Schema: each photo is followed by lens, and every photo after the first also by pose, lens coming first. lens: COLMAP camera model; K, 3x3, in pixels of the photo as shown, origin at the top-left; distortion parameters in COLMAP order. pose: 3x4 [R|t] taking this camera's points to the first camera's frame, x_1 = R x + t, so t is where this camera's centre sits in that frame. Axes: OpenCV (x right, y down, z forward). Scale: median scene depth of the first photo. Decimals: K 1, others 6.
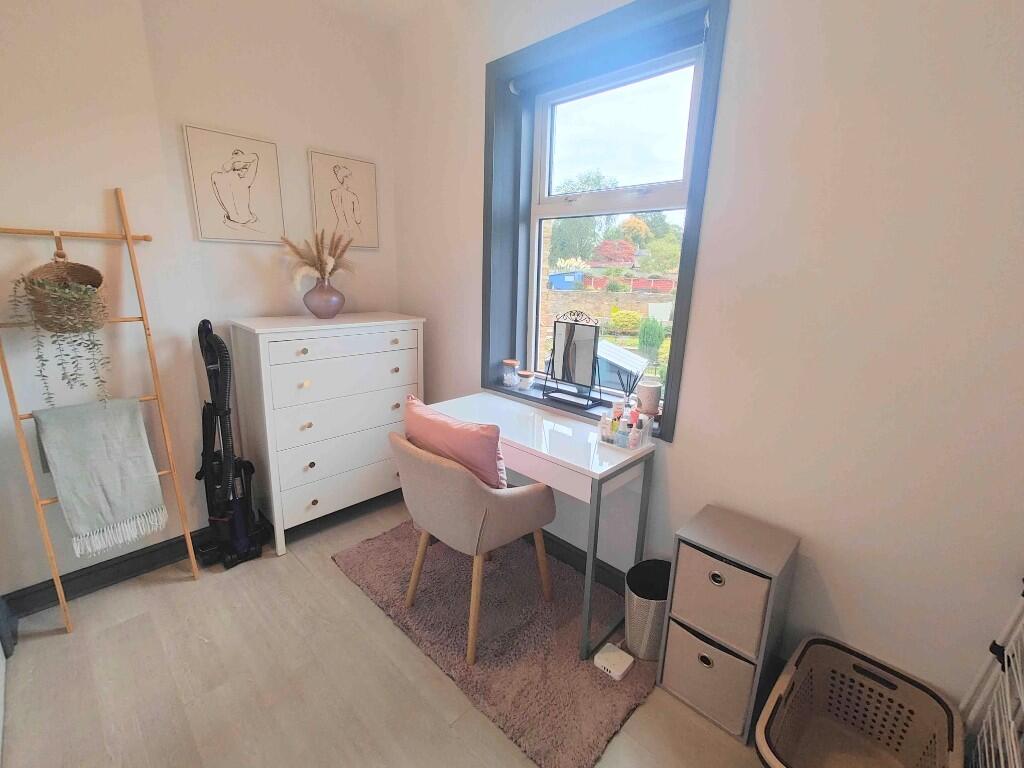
lens RADIAL K [[449.2, 0, 512.0], [0, 449.2, 384.0], [0, 0, 1]] dist [0.004802, 0.000747]
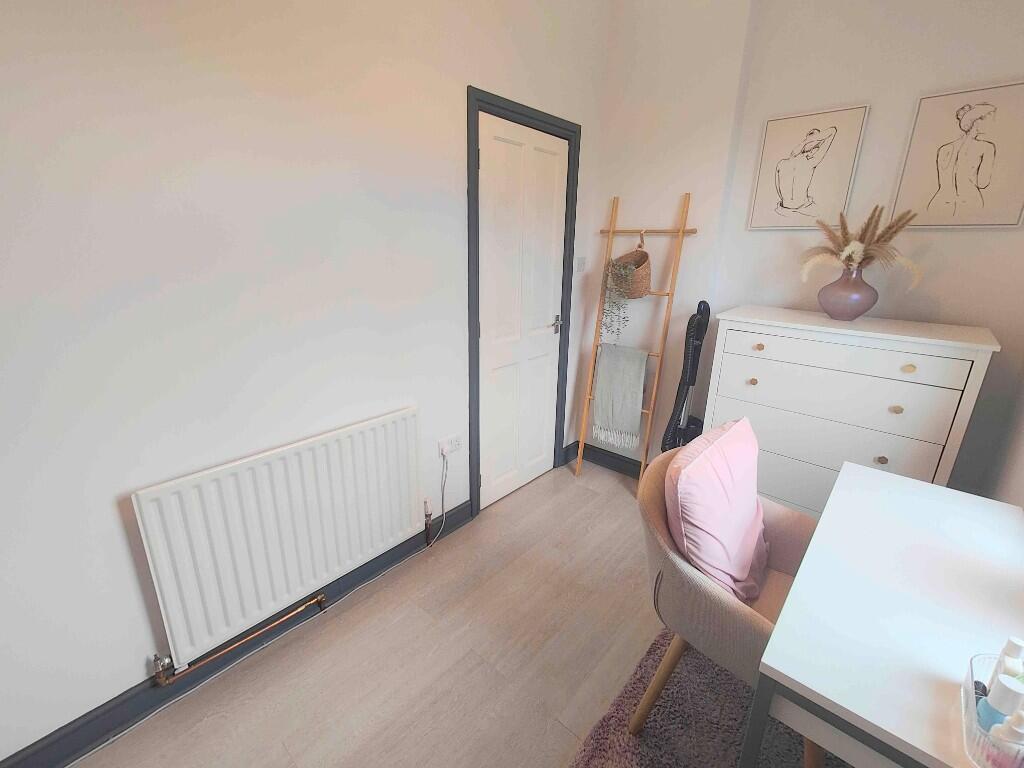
lens RADIAL K [[449.2, 0, 512.0], [0, 449.2, 384.0], [0, 0, 1]] dist [0.004802, 0.000747]
pose [[0.049077, 0.278820, -0.959089, 0.398794], [-0.260223, 0.930652, 0.257237, -0.102559], [0.964301, 0.236952, 0.118229, 0.403007]]
